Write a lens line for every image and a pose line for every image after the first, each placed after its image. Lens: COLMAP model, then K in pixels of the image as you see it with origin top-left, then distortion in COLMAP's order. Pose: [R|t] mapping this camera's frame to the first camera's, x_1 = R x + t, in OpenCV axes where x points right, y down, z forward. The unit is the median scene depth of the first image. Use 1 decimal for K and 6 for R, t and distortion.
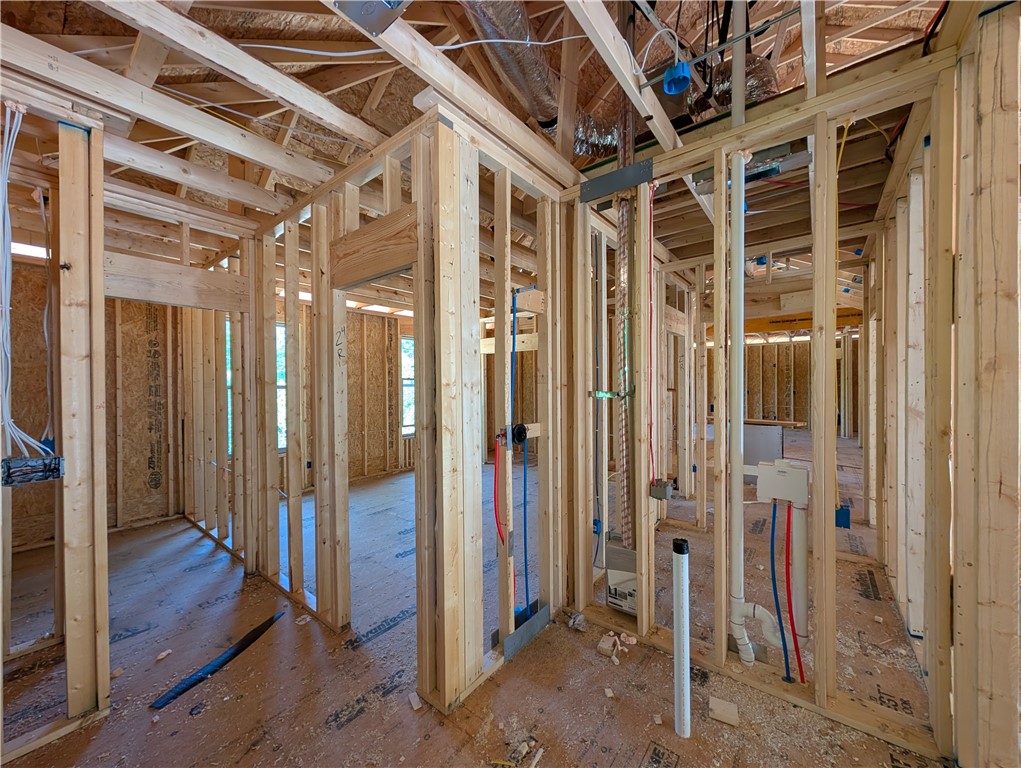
lens RADIAL K [[386.2, 0, 515.9], [0, 386.2, 386.2], [0, 0, 1]] dist [0.002805, -0.000464]
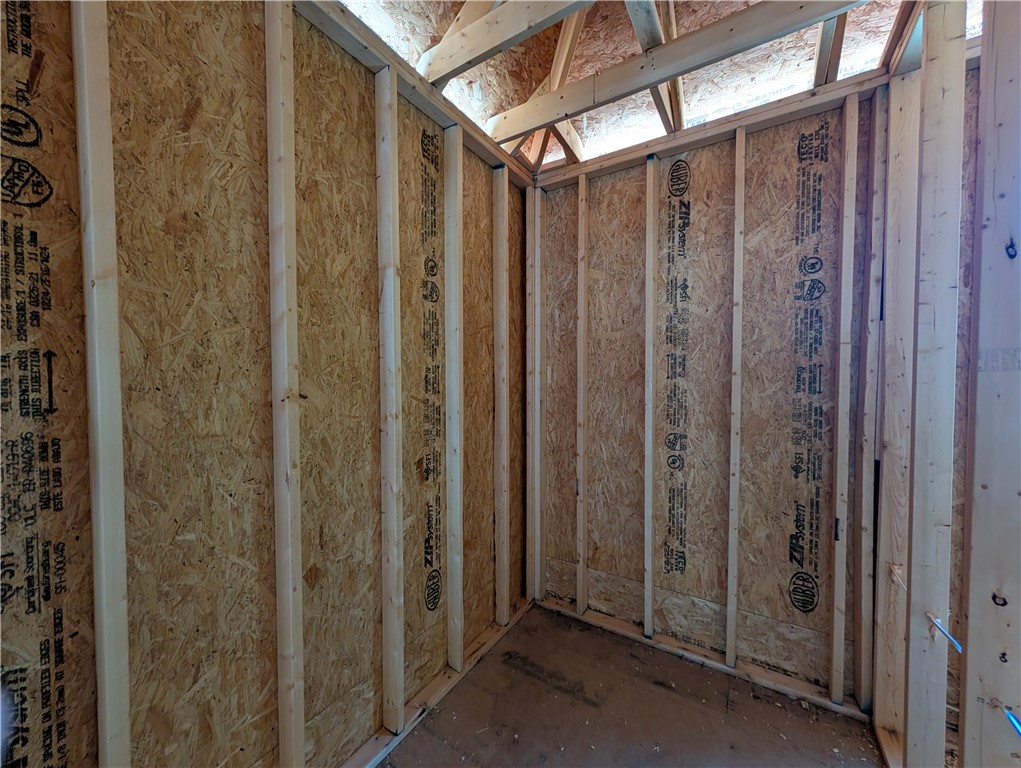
lens RADIAL K [[386.2, 0, 510.0], [0, 386.2, 387.7], [0, 0, 1]] dist [0.002805, -0.000464]
pose [[0.093240, 0.036641, -0.994969, -0.551831], [-0.005531, 0.999326, 0.036284, 0.006962], [0.995628, 0.002120, 0.093380, 0.644043]]
